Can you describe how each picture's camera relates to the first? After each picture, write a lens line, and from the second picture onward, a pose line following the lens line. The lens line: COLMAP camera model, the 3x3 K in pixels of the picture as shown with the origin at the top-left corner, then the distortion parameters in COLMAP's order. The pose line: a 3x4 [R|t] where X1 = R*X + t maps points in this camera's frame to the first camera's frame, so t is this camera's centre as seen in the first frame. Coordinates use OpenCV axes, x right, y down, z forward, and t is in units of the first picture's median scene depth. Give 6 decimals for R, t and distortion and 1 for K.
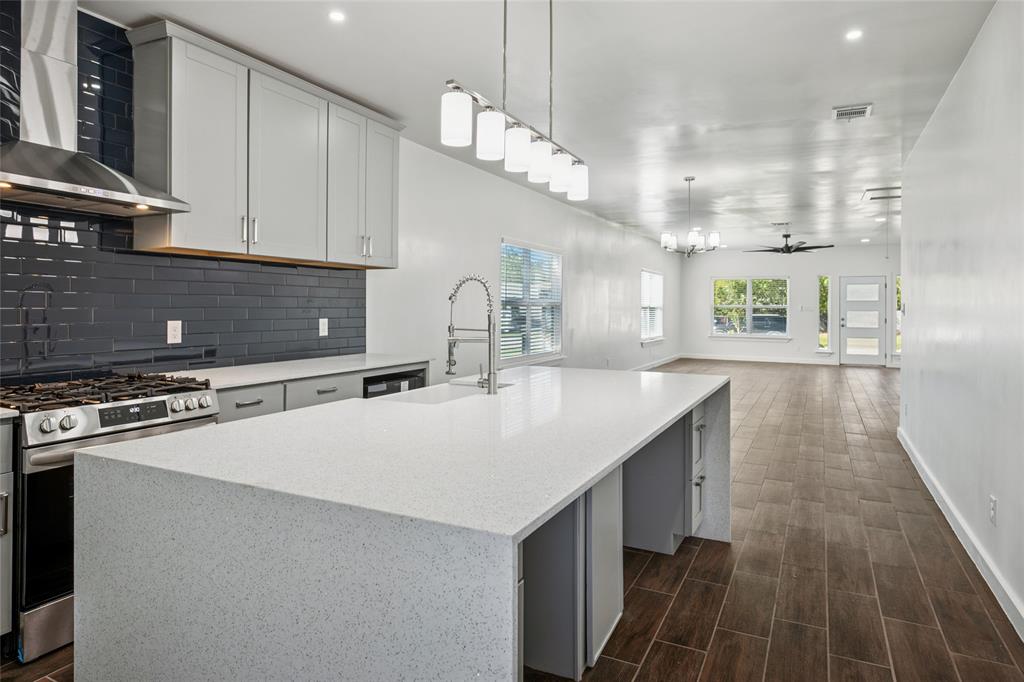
lens RADIAL K [[599.6, 0, 514.4], [0, 599.6, 307.3], [0, 0, 1]] dist [-0.000636, -0.001347]
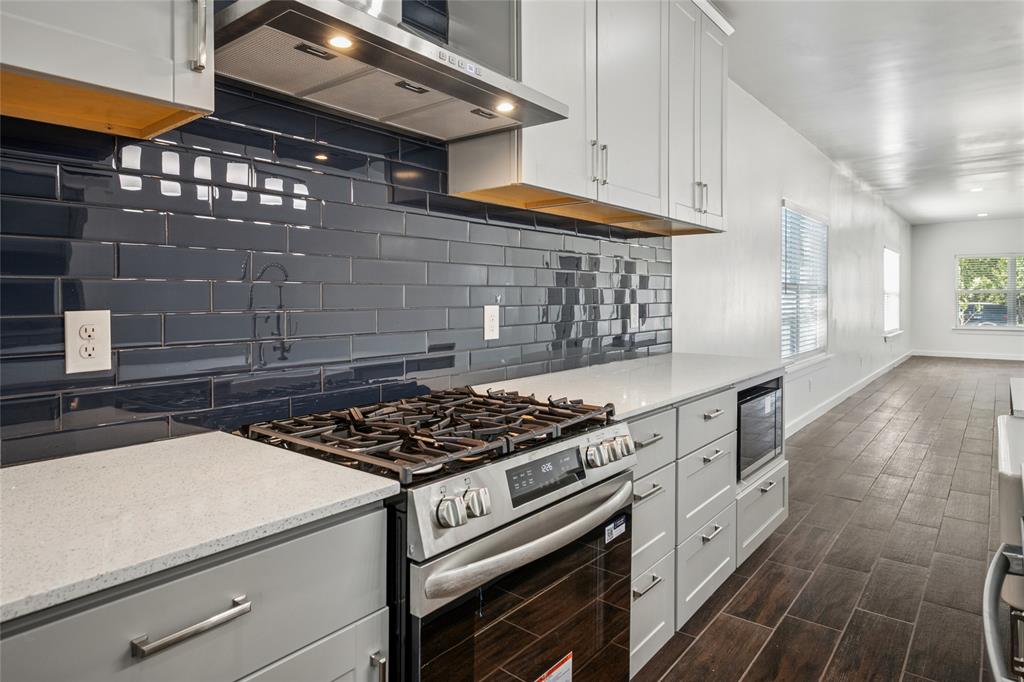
lens RADIAL K [[613.7, 0, 510.9], [0, 613.7, 307.4], [0, 0, 1]] dist [0.000643, -0.000493]
pose [[0.979697, -0.005904, -0.200398, -0.406857], [0.008408, 0.999897, 0.011644, 0.016738], [0.200309, -0.013092, 0.979645, 0.340145]]
